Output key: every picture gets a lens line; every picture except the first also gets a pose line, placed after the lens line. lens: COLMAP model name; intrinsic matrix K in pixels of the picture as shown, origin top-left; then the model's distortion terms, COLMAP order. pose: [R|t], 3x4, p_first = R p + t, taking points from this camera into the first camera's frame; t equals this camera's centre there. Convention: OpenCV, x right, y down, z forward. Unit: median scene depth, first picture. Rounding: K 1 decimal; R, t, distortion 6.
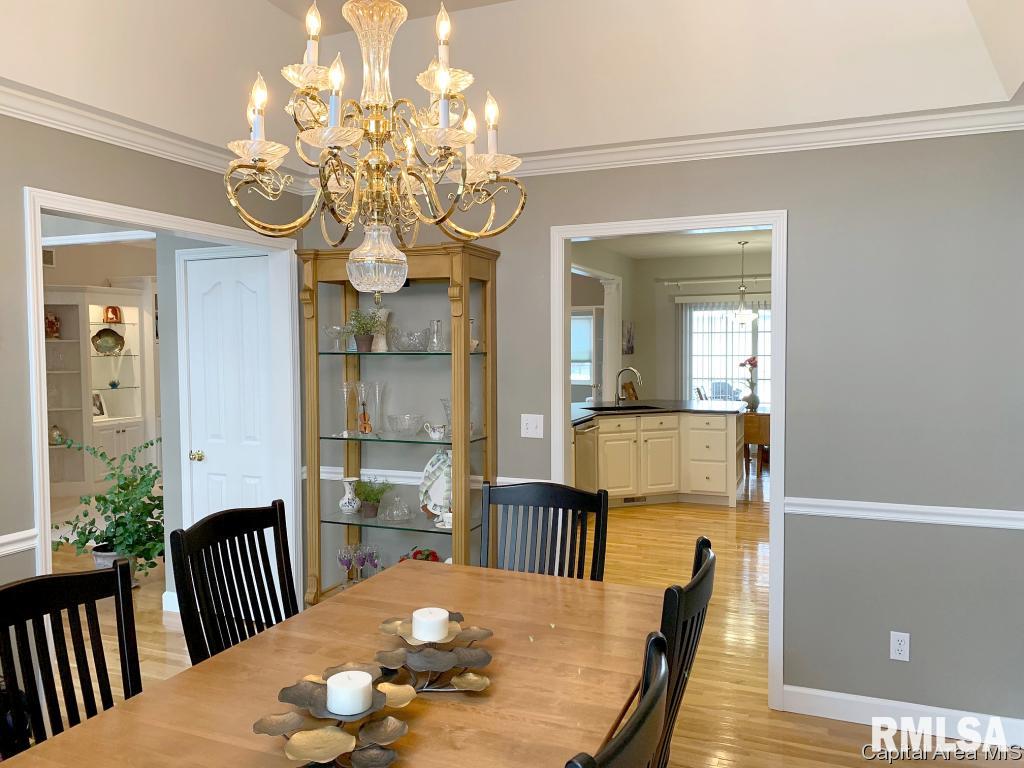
lens RADIAL K [[803.9, 0, 479.3], [0, 803.9, 380.6], [0, 0, 1]] dist [0.070459, -0.086609]
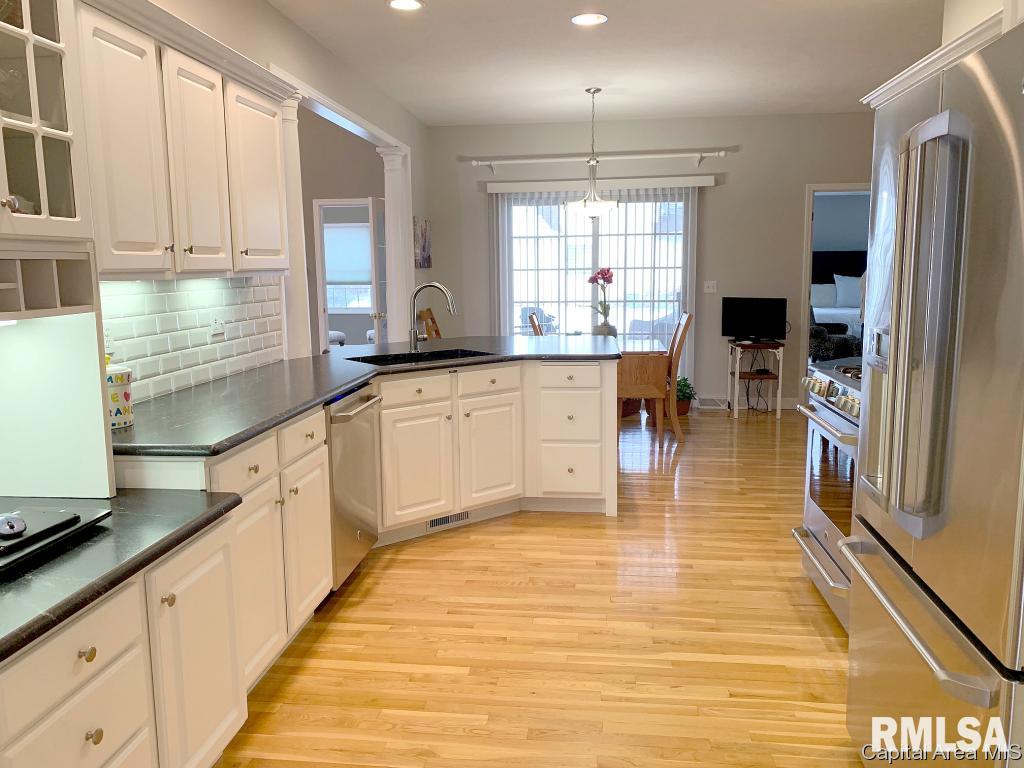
lens RADIAL K [[786.0, 0, 509.7], [0, 786.0, 376.8], [0, 0, 1]] dist [0.060952, -0.079942]
pose [[0.954071, -0.045136, 0.296162, 0.066636], [0.019691, 0.995895, 0.088343, 0.001786], [-0.298934, -0.078454, 0.951043, 0.422899]]
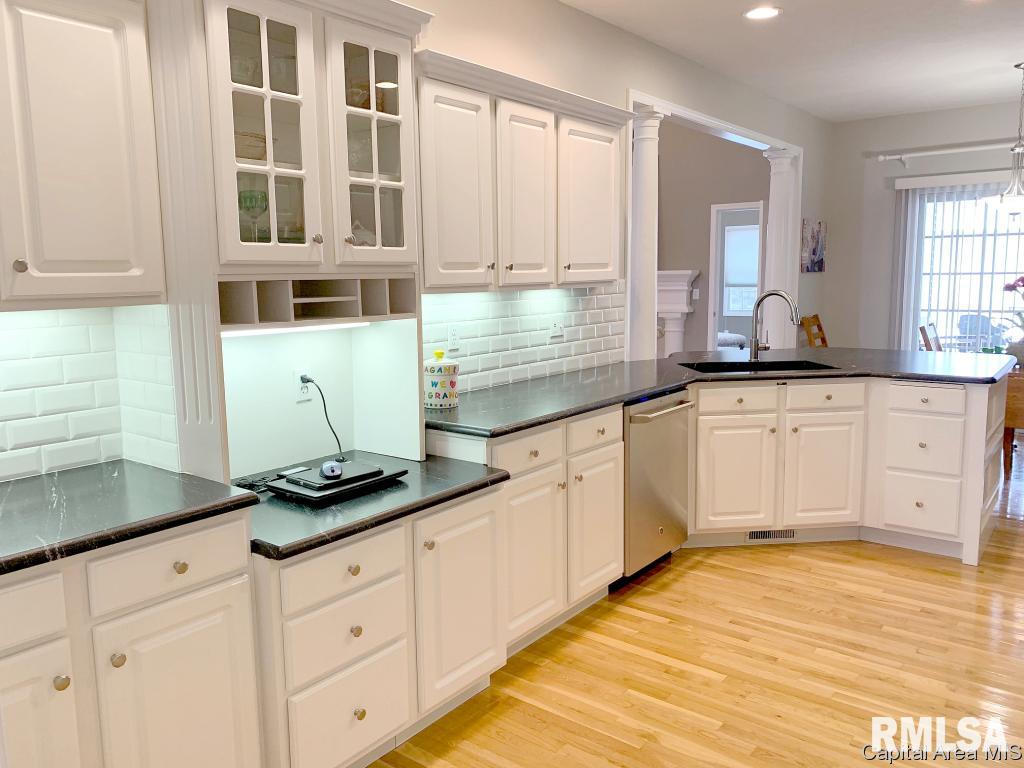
lens RADIAL K [[792.9, 0, 510.3], [0, 792.9, 381.2], [0, 0, 1]] dist [0.046202, -0.050028]
pose [[0.971103, 0.029274, -0.236858, 0.129051], [-0.007873, 0.995838, 0.090797, -0.002753], [0.238530, -0.086308, 0.967292, 0.394816]]
